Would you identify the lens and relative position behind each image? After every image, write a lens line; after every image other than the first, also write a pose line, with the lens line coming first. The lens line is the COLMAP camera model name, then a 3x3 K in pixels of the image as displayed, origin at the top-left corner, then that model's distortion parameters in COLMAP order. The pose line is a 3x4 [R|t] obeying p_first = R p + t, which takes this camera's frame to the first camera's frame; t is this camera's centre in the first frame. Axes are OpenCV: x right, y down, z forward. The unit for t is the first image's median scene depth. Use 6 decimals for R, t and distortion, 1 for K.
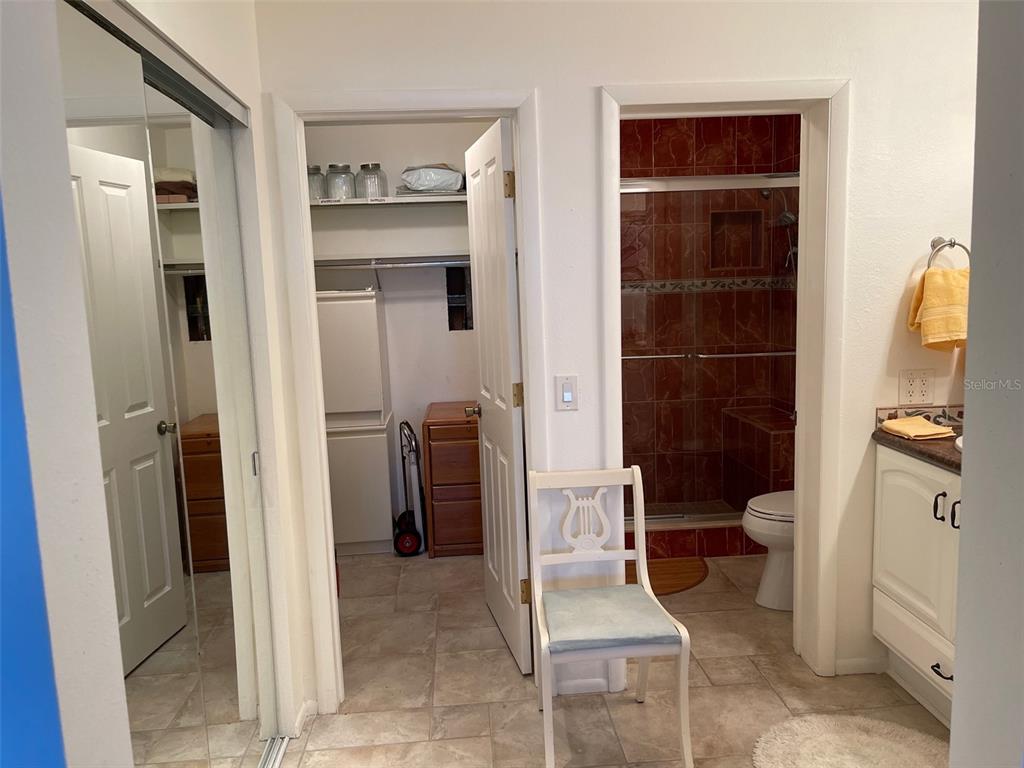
lens RADIAL K [[777.2, 0, 510.6], [0, 777.2, 381.6], [0, 0, 1]] dist [0.050154, -0.039745]
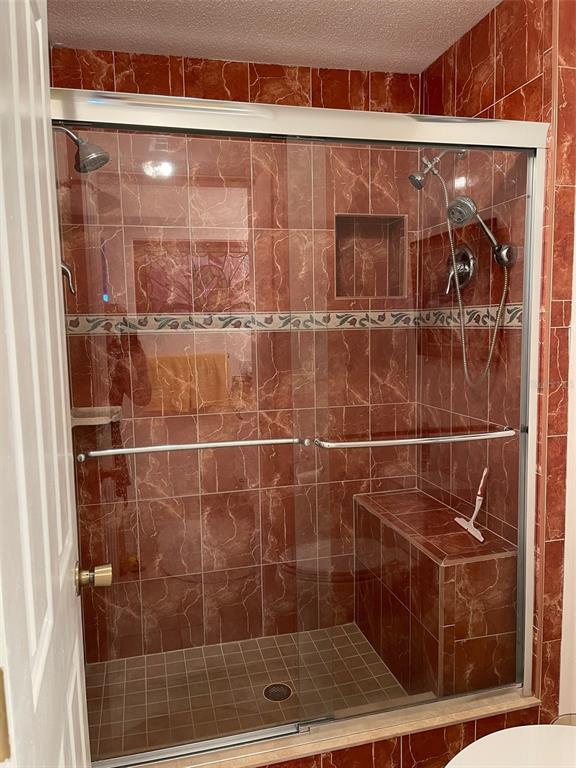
lens RADIAL K [[582.9, 0, 285.2], [0, 582.9, 386.8], [0, 0, 1]] dist [0.050154, -0.039745]
pose [[0.983506, -0.005057, 0.180806, 0.116151], [0.008995, 0.999740, -0.020968, -0.053505], [-0.180652, 0.022248, 0.983295, 0.493359]]
